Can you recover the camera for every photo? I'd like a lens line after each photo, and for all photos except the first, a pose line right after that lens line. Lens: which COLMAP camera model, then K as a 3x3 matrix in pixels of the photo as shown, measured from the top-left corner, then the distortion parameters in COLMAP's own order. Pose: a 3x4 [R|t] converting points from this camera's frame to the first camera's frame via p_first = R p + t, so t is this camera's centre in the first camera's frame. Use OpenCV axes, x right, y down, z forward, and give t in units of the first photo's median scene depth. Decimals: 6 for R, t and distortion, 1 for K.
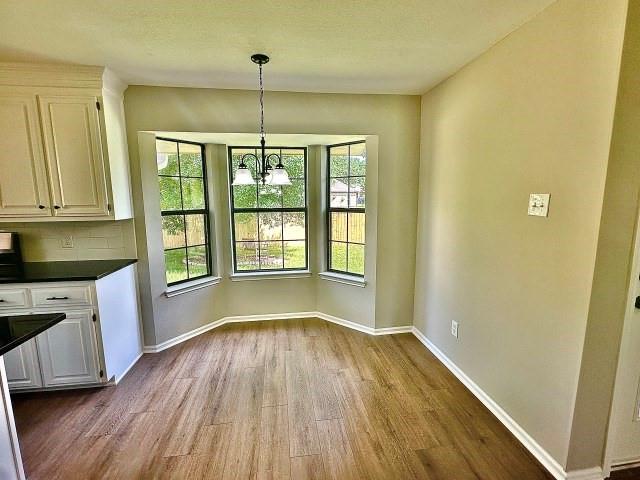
lens RADIAL K [[300.8, 0, 320.1], [0, 300.8, 241.4], [0, 0, 1]] dist [-0.000984, 0.000172]
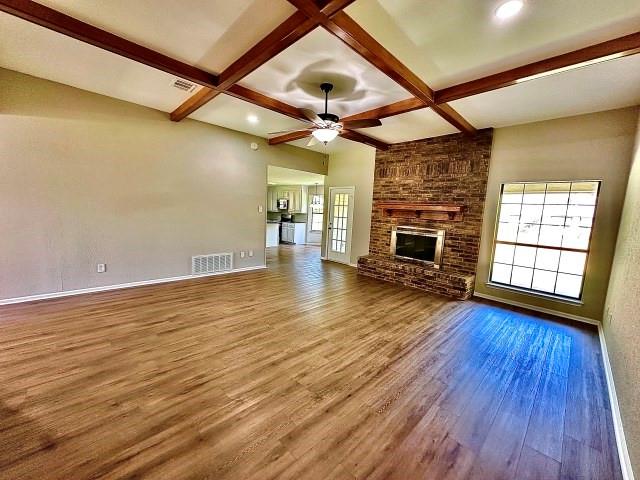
lens RADIAL K [[257.0, 0, 320.0], [0, 257.0, 241.9], [0, 0, 1]] dist [0.000526, -0.000051]
pose [[0.595679, 0.137131, -0.791430, 3.013005], [-0.168402, 0.984741, 0.043876, 0.161436], [0.785371, 0.107142, 0.609683, -1.334447]]
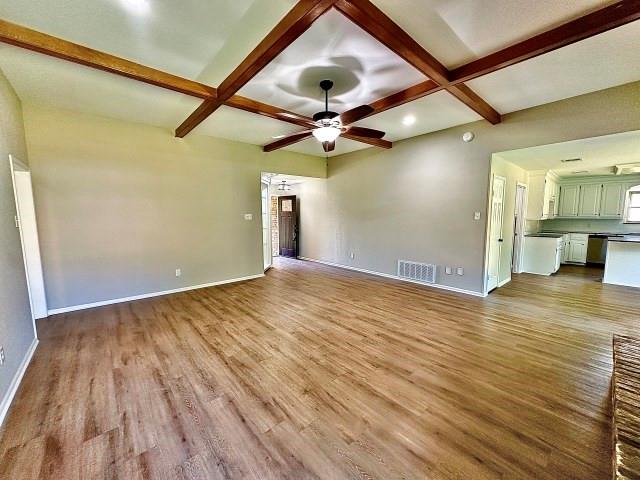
lens RADIAL K [[257.0, 0, 320.0], [0, 257.0, 241.9], [0, 0, 1]] dist [0.000526, -0.000051]
pose [[-0.834240, 0.076522, -0.546066, 2.635875], [-0.063426, 0.970433, 0.232888, -0.124196], [0.547741, 0.228919, -0.804721, 0.616376]]
